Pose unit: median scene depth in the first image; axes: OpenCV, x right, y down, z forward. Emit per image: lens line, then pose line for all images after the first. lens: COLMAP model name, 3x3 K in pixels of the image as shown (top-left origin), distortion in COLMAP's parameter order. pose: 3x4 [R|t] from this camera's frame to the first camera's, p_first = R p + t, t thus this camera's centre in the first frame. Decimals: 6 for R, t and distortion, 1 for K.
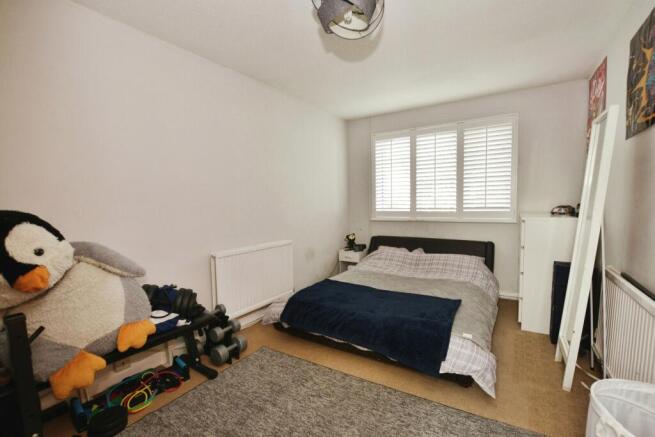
lens RADIAL K [[293.6, 0, 326.5], [0, 293.6, 207.9], [0, 0, 1]] dist [-0.024206, 0.000069]
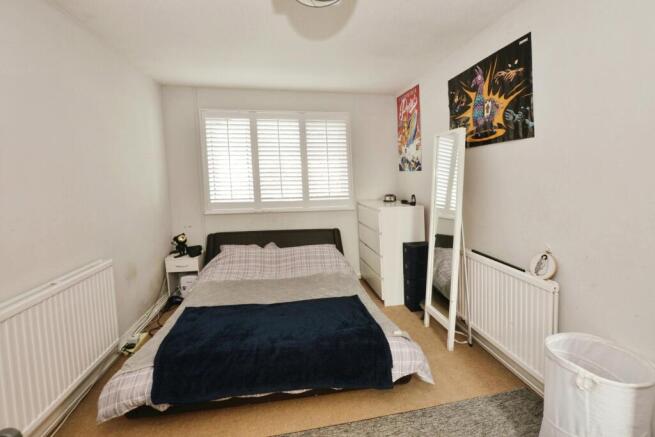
lens RADIAL K [[302.9, 0, 329.4], [0, 302.9, 175.9], [0, 0, 1]] dist [-0.019667, 0.000253]
pose [[0.725372, 0.006203, 0.688329, -0.227391], [0.014564, 0.999597, -0.024356, -0.050919], [-0.688203, 0.027692, 0.724989, 0.195643]]
